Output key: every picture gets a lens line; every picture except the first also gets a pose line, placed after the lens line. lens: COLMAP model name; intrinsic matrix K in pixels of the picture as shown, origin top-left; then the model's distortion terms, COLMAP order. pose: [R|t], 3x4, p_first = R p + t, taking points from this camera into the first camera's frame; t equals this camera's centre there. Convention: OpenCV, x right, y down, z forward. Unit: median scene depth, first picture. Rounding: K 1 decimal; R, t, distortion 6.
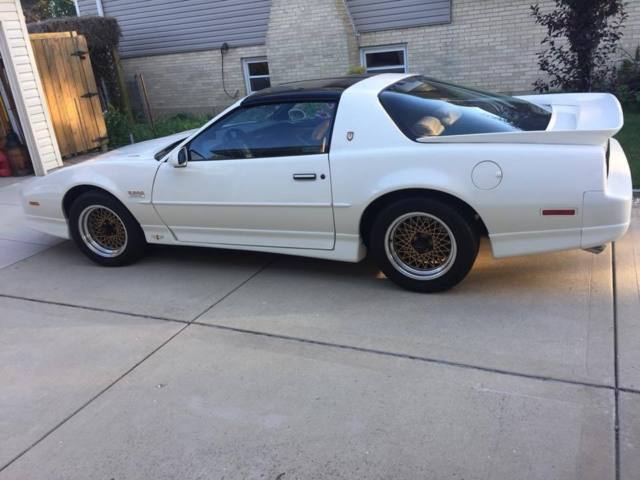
lens RADIAL K [[534.3, 0, 320.1], [0, 534.3, 229.2], [0, 0, 1]] dist [0.089676, -0.141501]
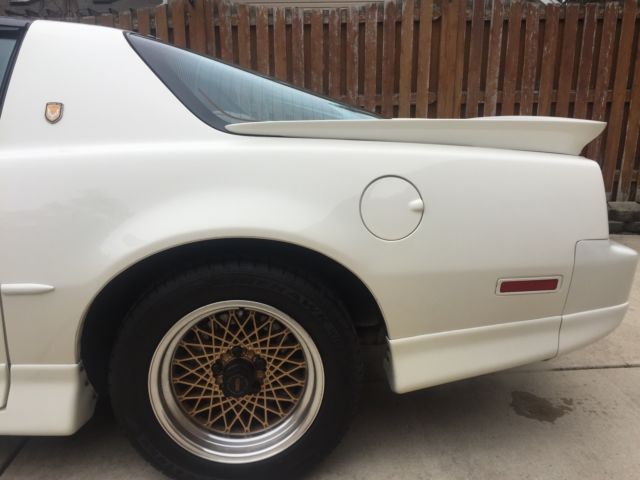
lens RADIAL K [[518.1, 0, 317.1], [0, 518.1, 238.8], [0, 0, 1]] dist [0.010748, 0.009080]
pose [[0.887397, -0.001626, 0.461003, 0.054690], [0.060949, 0.991630, -0.113825, -0.026909], [-0.456959, 0.129105, 0.880068, 0.577910]]
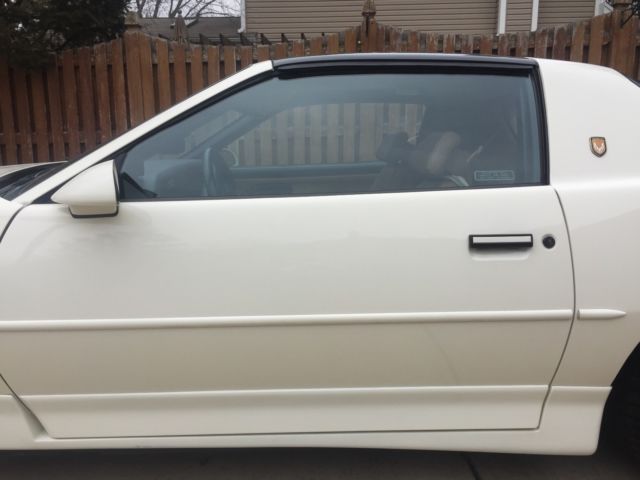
lens RADIAL K [[534.3, 0, 320.1], [0, 534.3, 229.2], [0, 0, 1]] dist [0.089676, -0.141501]
pose [[0.902210, 0.031909, 0.430116, -0.312899], [0.049821, 0.982873, -0.177422, -0.045673], [-0.428410, 0.181501, 0.885168, 0.718420]]
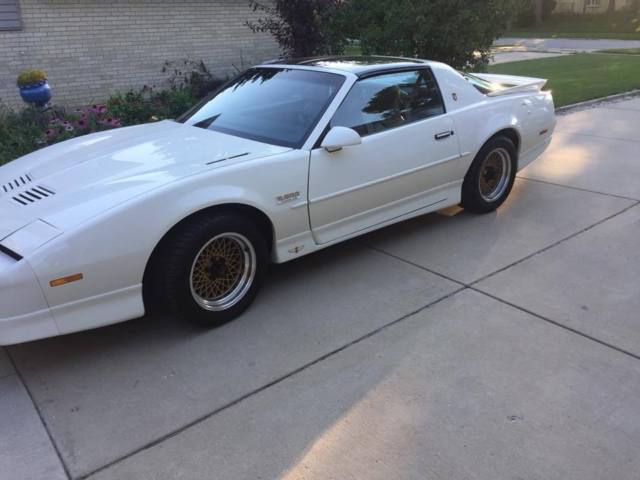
lens RADIAL K [[534.3, 0, 320.1], [0, 534.3, 229.2], [0, 0, 1]] dist [0.089676, -0.141501]
pose [[0.454887, -0.238013, 0.858154, -1.160073], [0.285950, 0.951634, 0.112365, -0.111829], [-0.843392, 0.194275, 0.500945, 0.696068]]
